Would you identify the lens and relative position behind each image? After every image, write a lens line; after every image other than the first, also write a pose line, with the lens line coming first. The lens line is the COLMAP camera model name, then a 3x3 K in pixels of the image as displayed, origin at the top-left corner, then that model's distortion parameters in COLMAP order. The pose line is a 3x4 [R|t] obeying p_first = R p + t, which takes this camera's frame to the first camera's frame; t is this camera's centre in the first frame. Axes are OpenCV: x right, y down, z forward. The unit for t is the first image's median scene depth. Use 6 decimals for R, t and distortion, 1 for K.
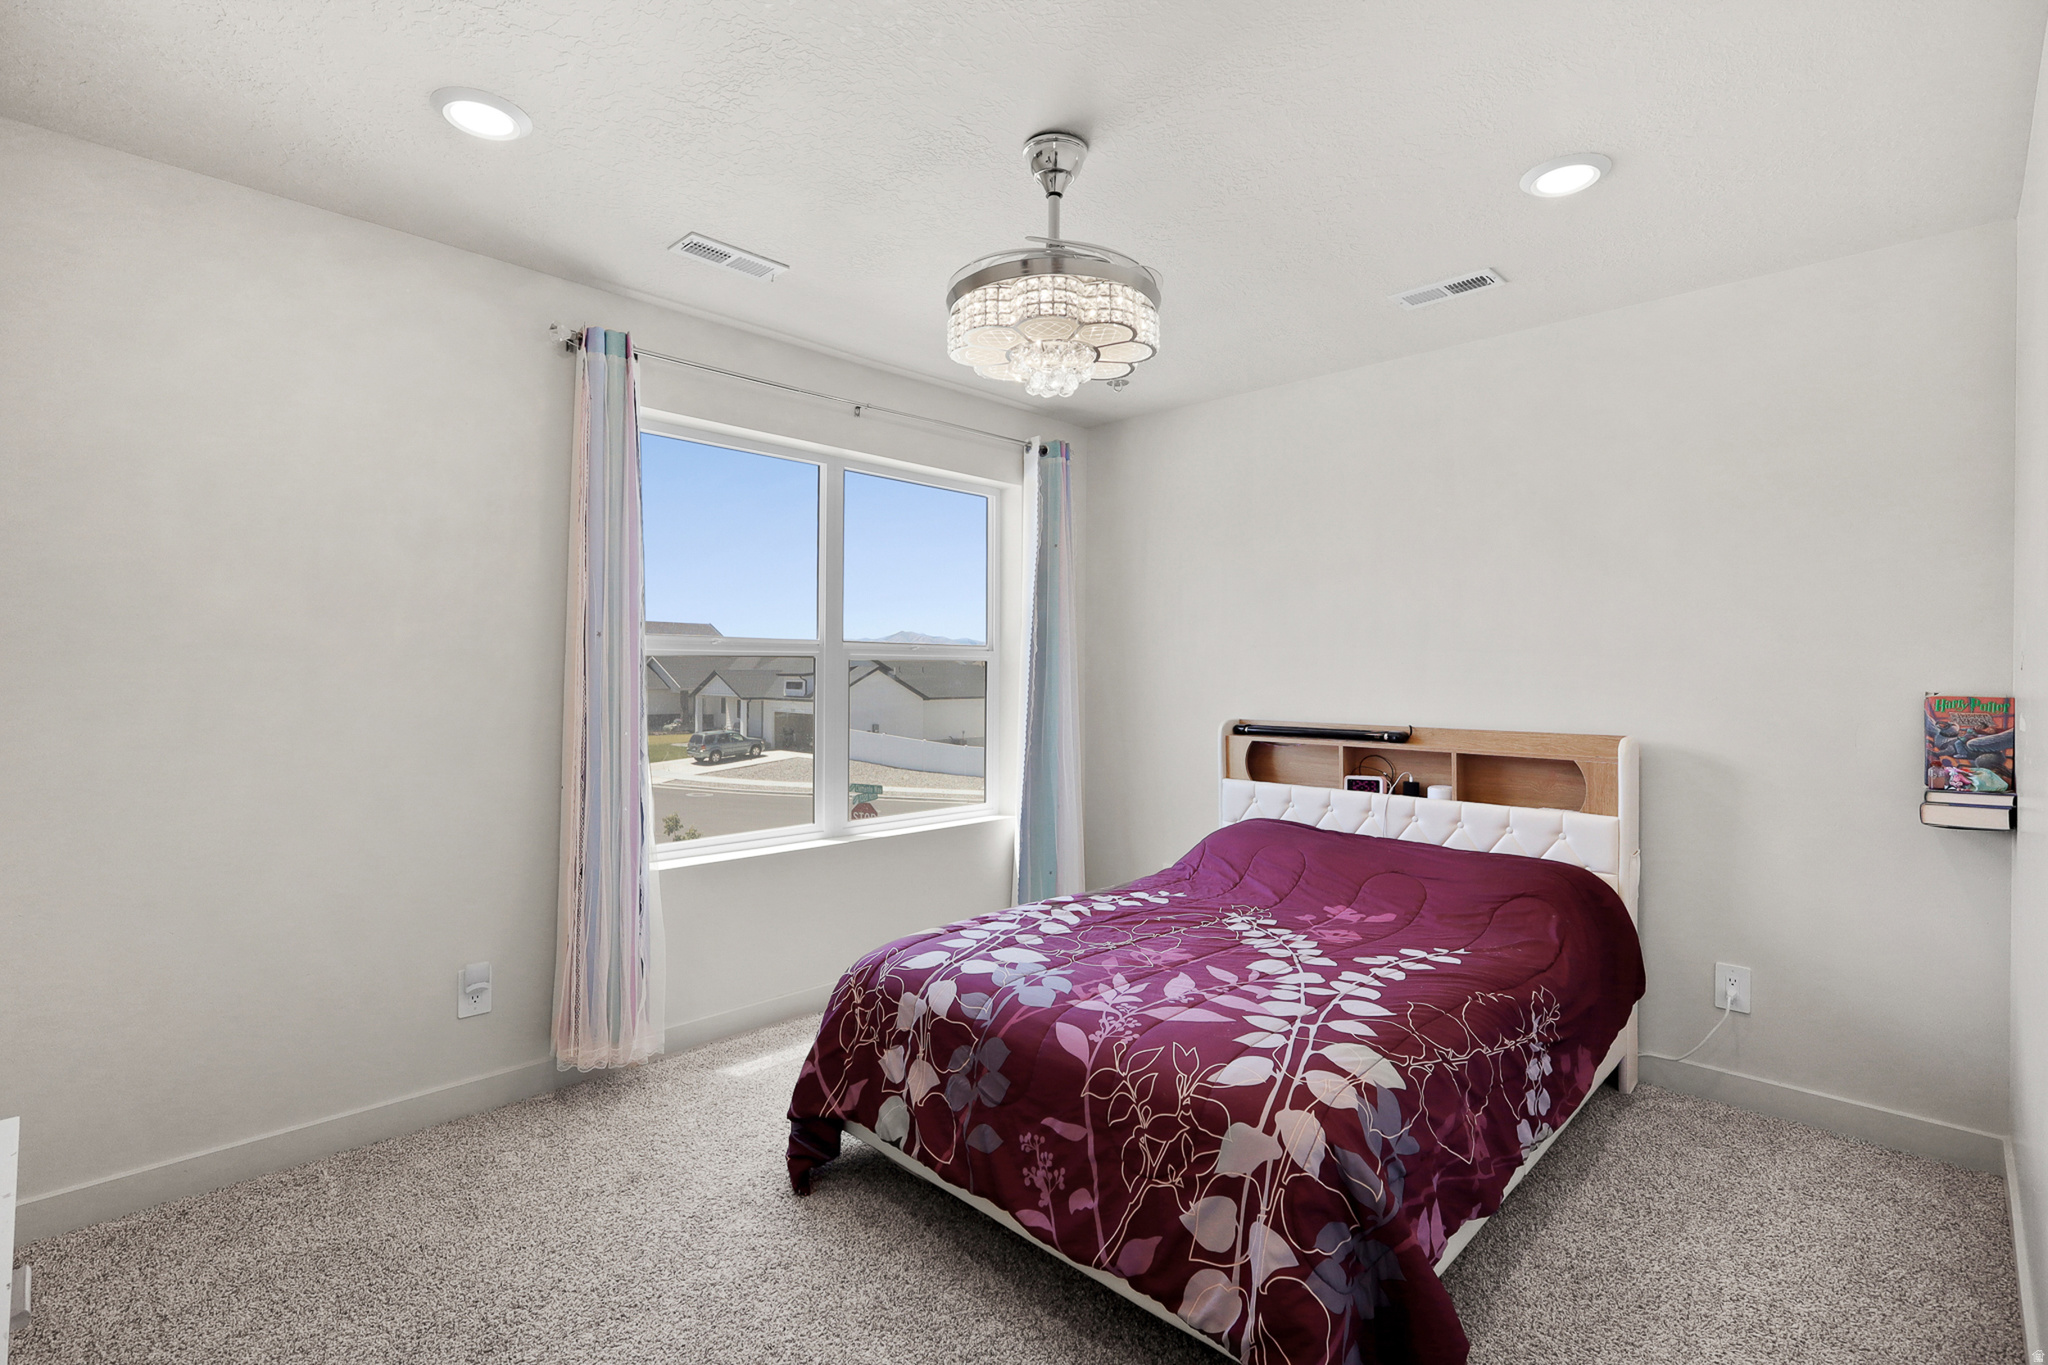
lens RADIAL K [[962.9, 0, 1017.8], [0, 962.9, 682.5], [0, 0, 1]] dist [-0.001042, 0.000487]
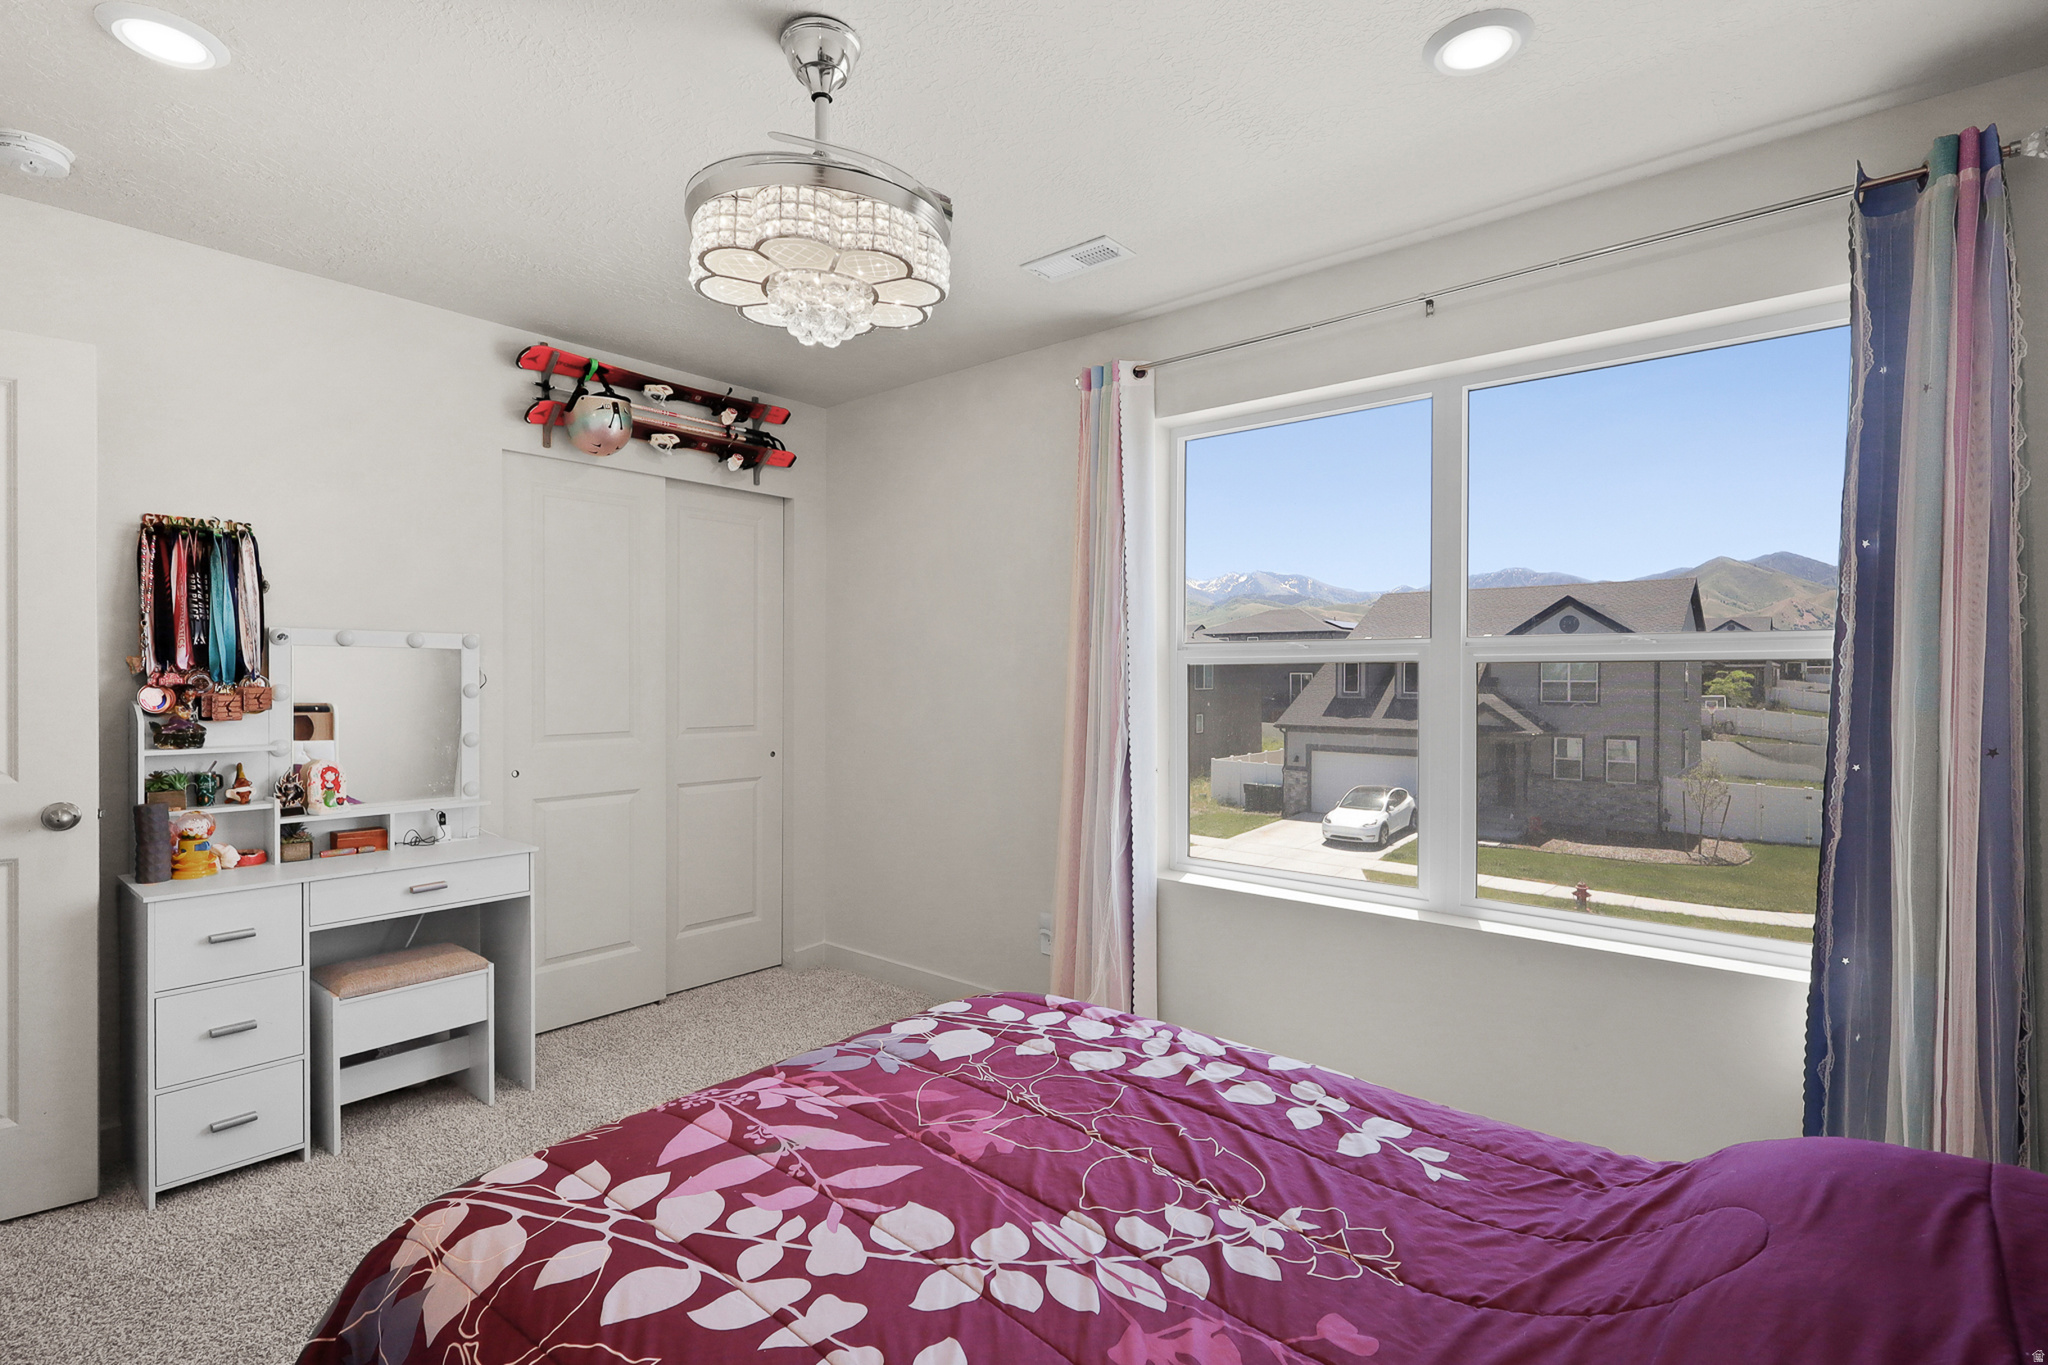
lens RADIAL K [[962.9, 0, 1017.8], [0, 962.9, 682.5], [0, 0, 1]] dist [-0.001042, 0.000487]
pose [[0.059241, -0.007495, -0.998216, 0.834349], [-0.014469, 0.999860, -0.008366, 0.000087], [0.998139, 0.014939, 0.059124, 1.071413]]
